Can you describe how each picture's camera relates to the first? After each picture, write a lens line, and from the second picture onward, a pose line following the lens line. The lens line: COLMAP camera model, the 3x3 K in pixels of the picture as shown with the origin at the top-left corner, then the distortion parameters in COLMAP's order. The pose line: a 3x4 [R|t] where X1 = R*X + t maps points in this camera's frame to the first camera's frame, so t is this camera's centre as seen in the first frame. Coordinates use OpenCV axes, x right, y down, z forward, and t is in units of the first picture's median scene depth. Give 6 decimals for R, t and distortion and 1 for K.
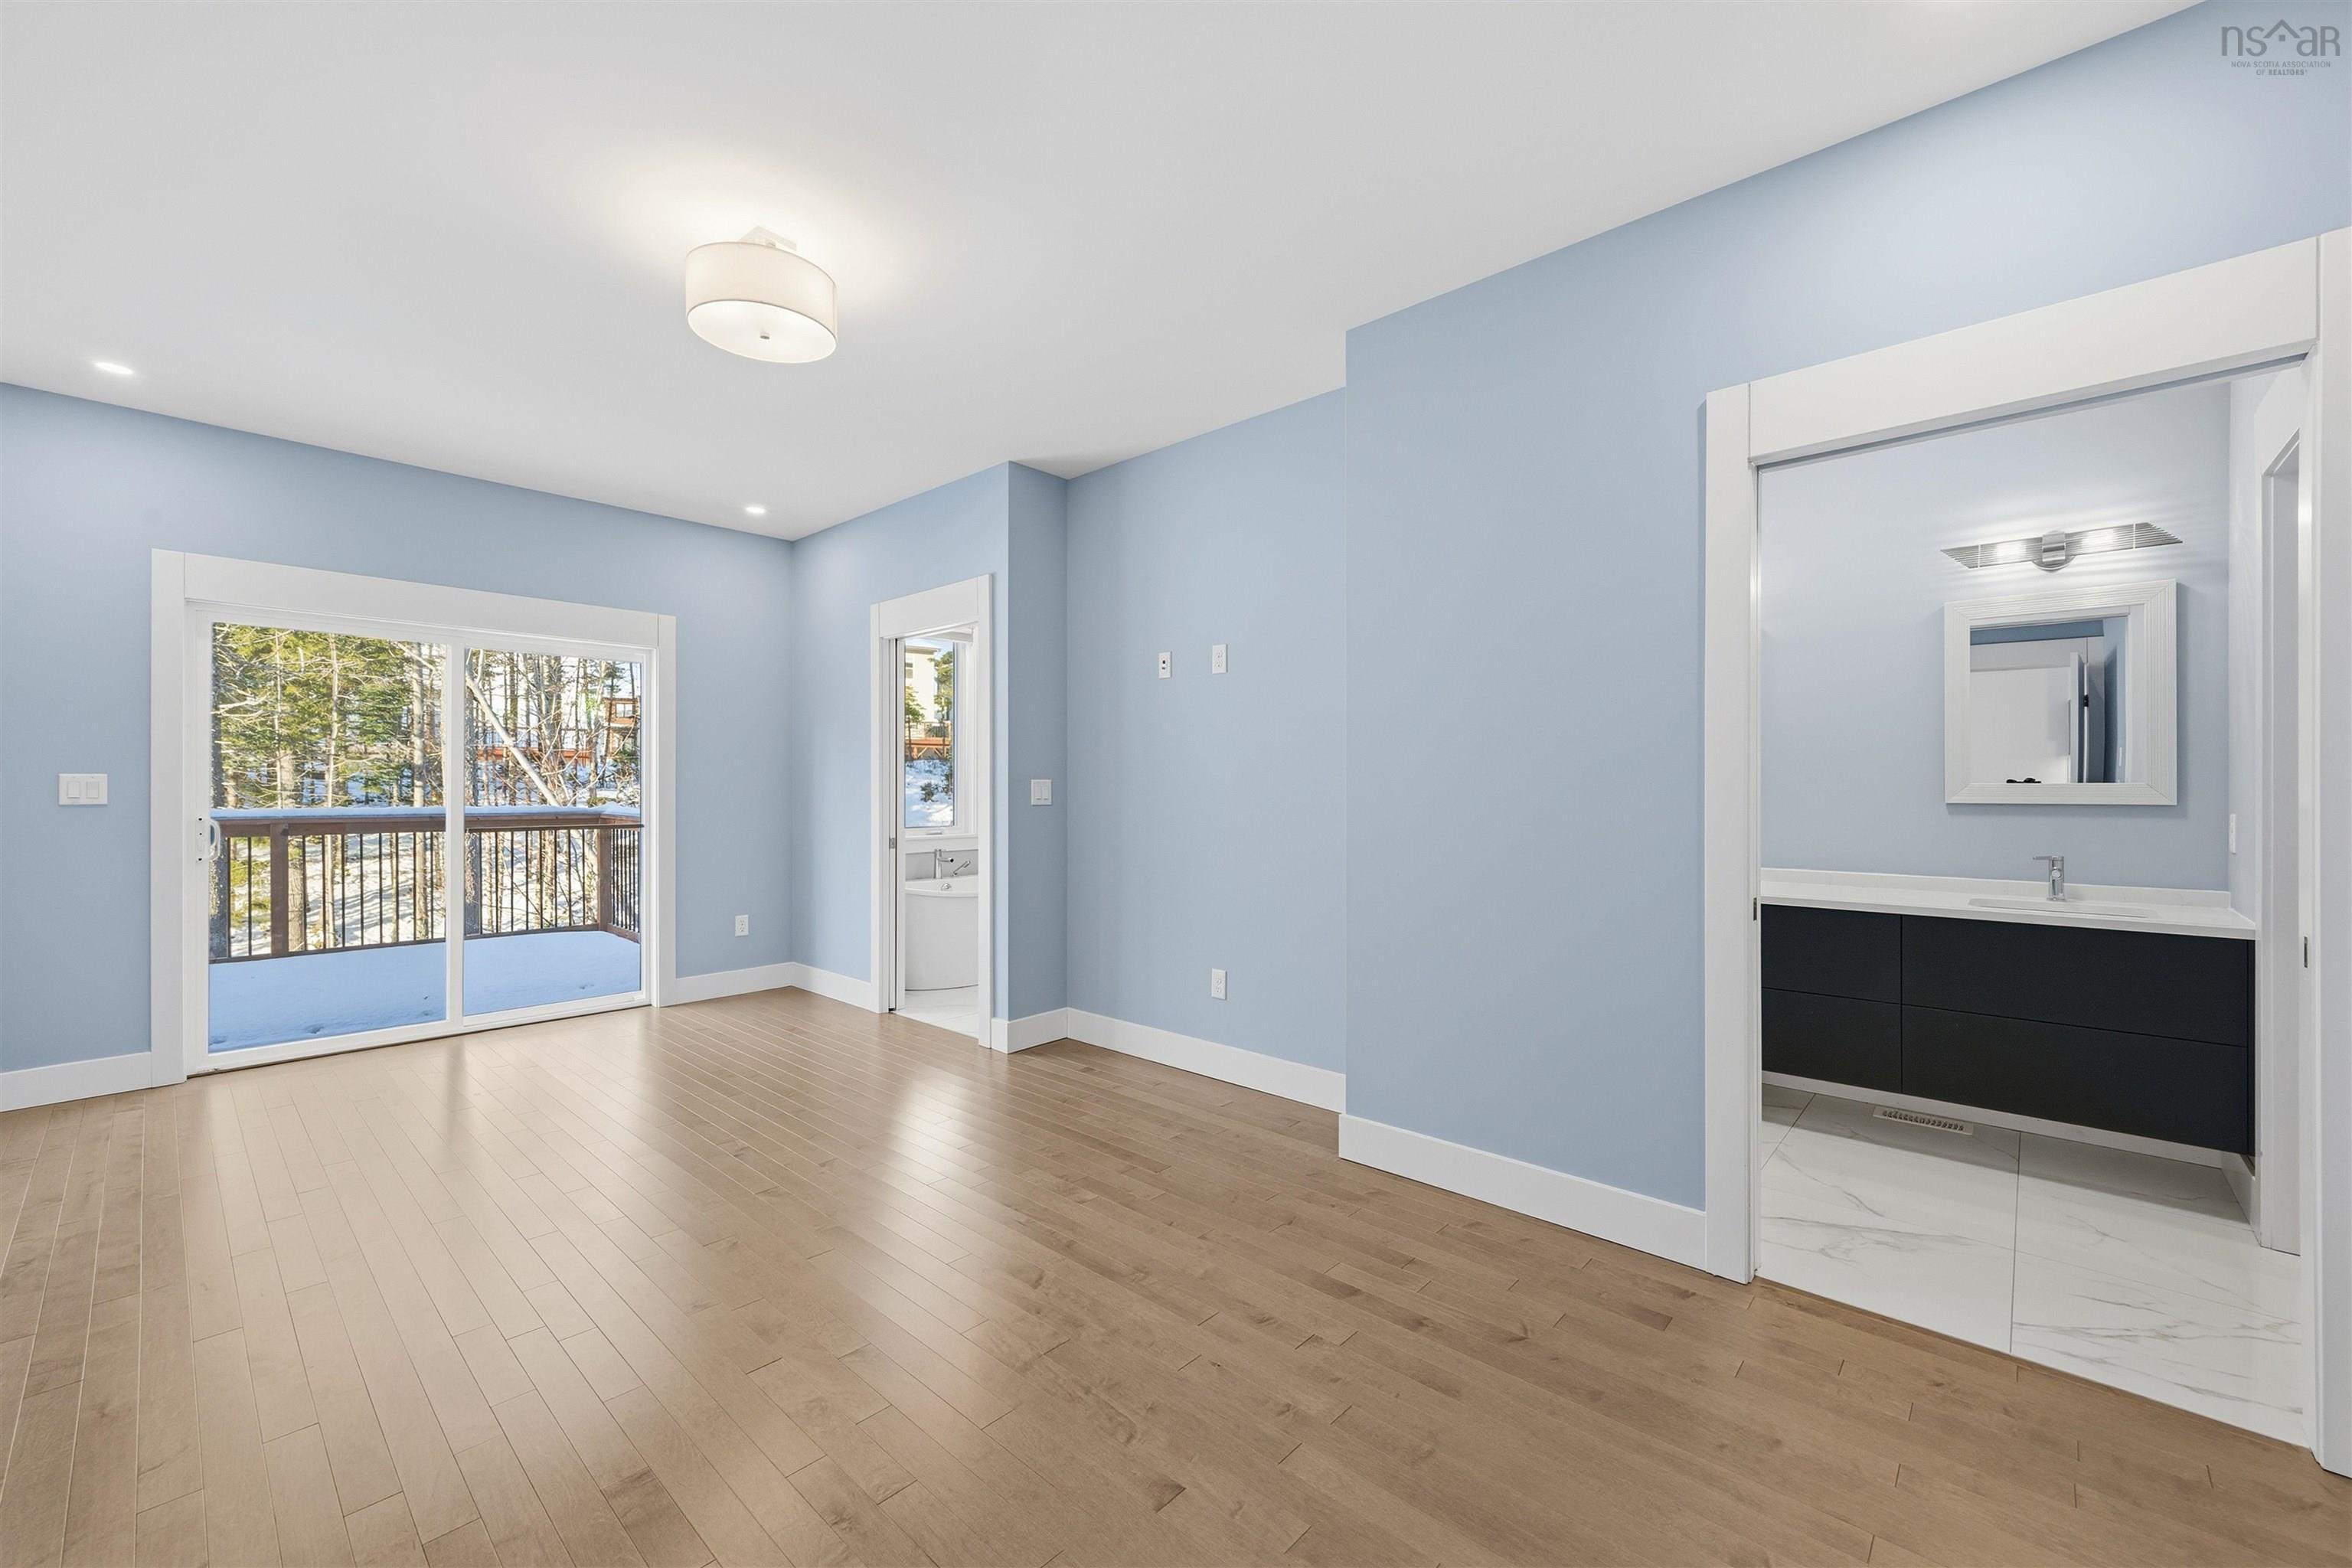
lens RADIAL K [[928.9, 0, 1199.0], [0, 928.9, 789.0], [0, 0, 1]] dist [0.000284, -0.000165]
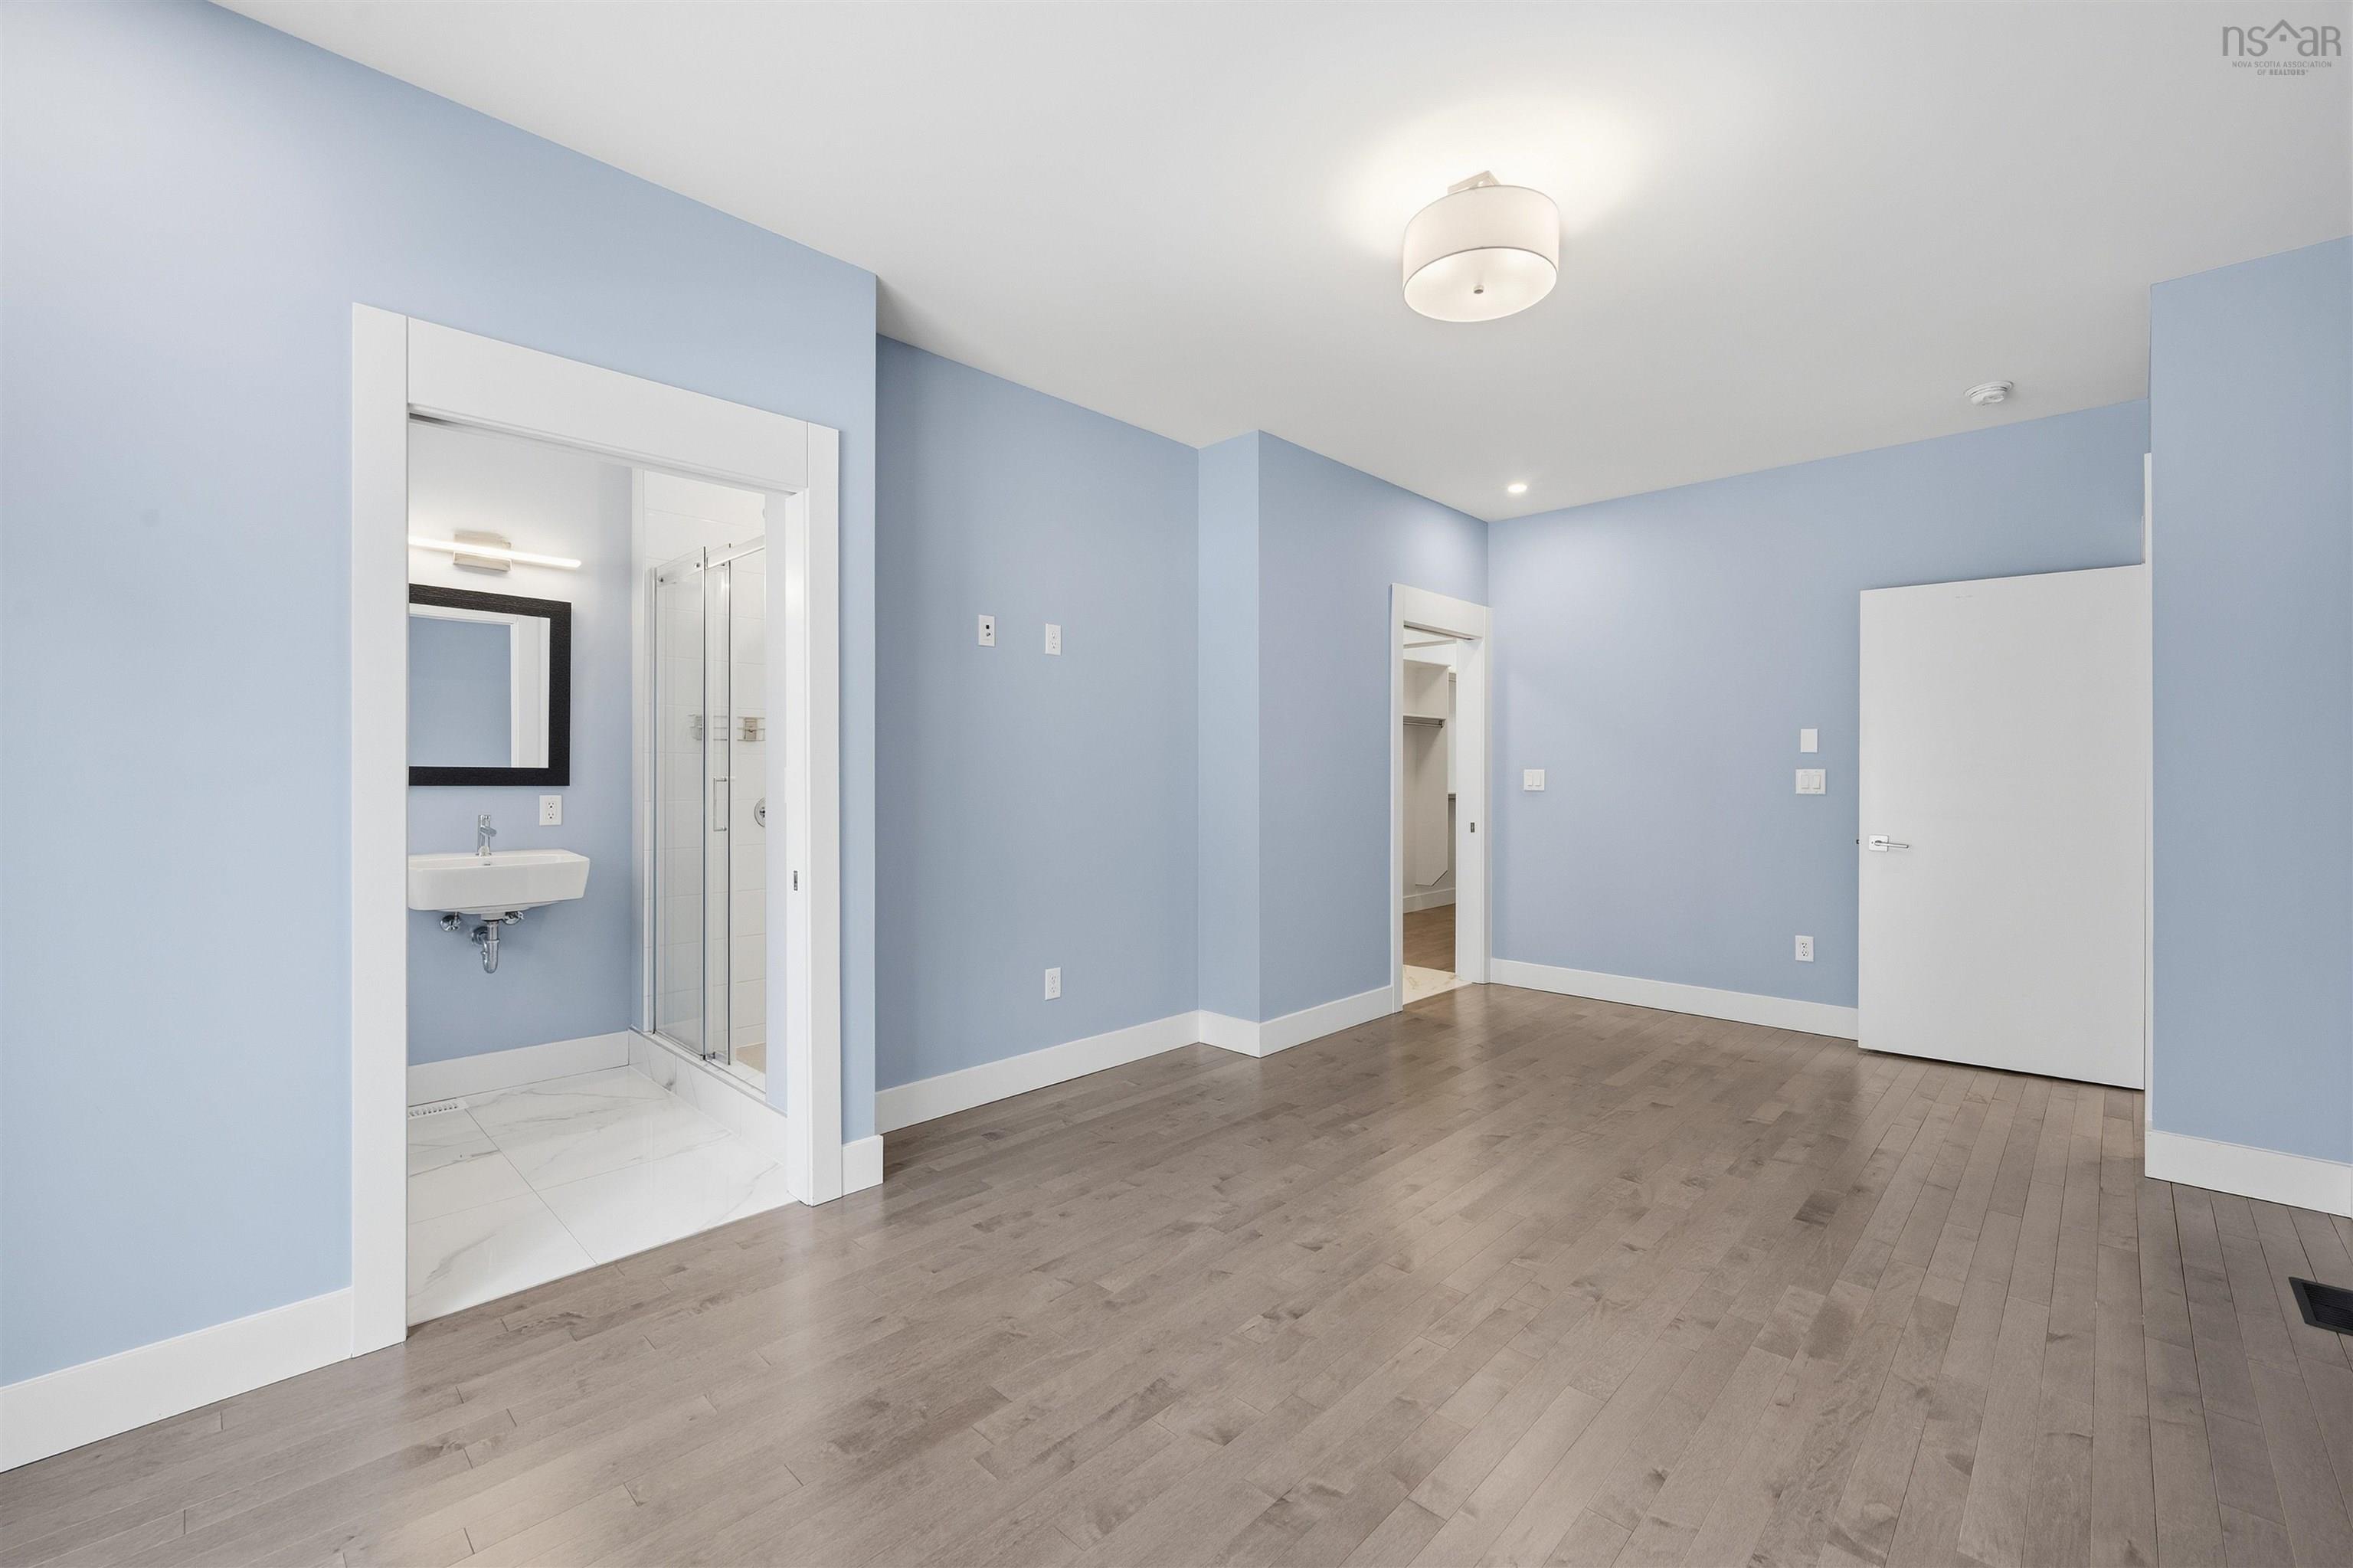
lens RADIAL K [[1033.7, 0, 1144.7], [0, 1033.7, 777.9], [0, 0, 1]] dist [0.012813, -0.000713]
pose [[0.028756, -0.013552, 0.999495, -0.926447], [-0.009032, 0.999864, 0.013817, -0.013633], [-0.999546, -0.009425, 0.028629, 0.793332]]
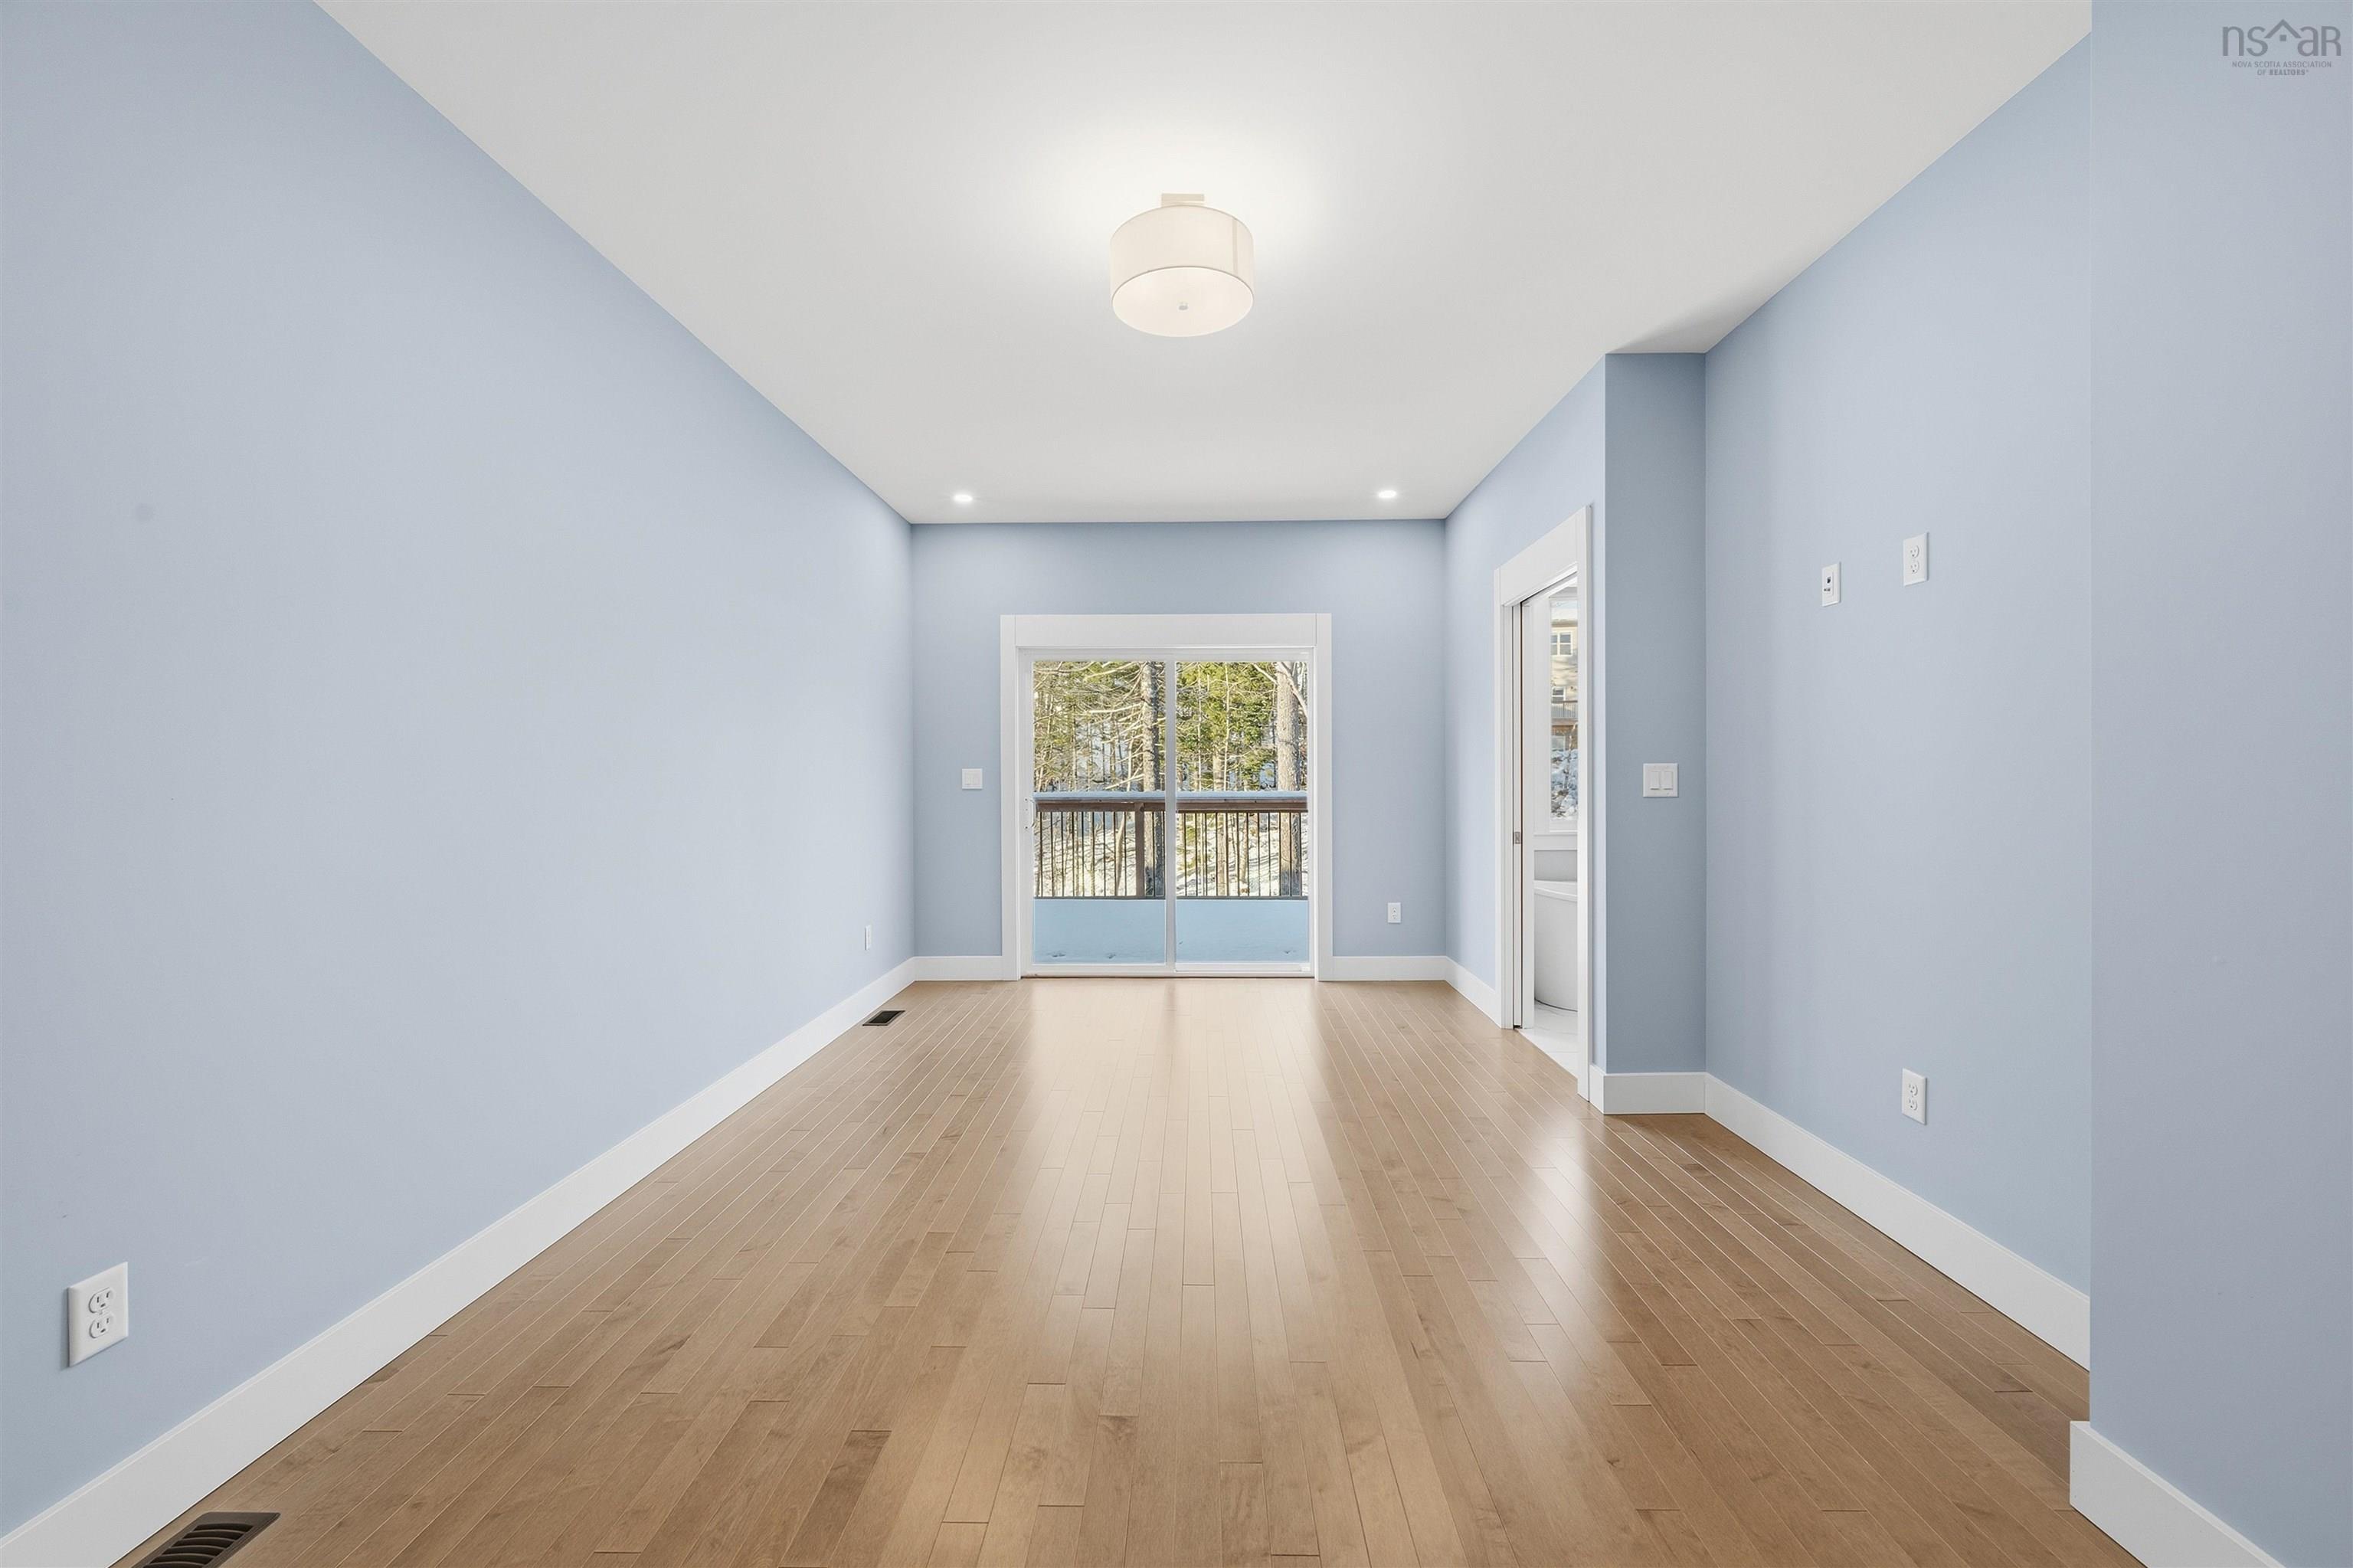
lens RADIAL K [[929.4, 0, 1178.6], [0, 929.4, 782.8], [0, 0, 1]] dist [0.000284, -0.000165]
pose [[0.649247, 0.002265, -0.760574, 0.155546], [0.003824, 0.999973, 0.006242, -0.000377], [0.760568, -0.006962, 0.649221, 0.218370]]
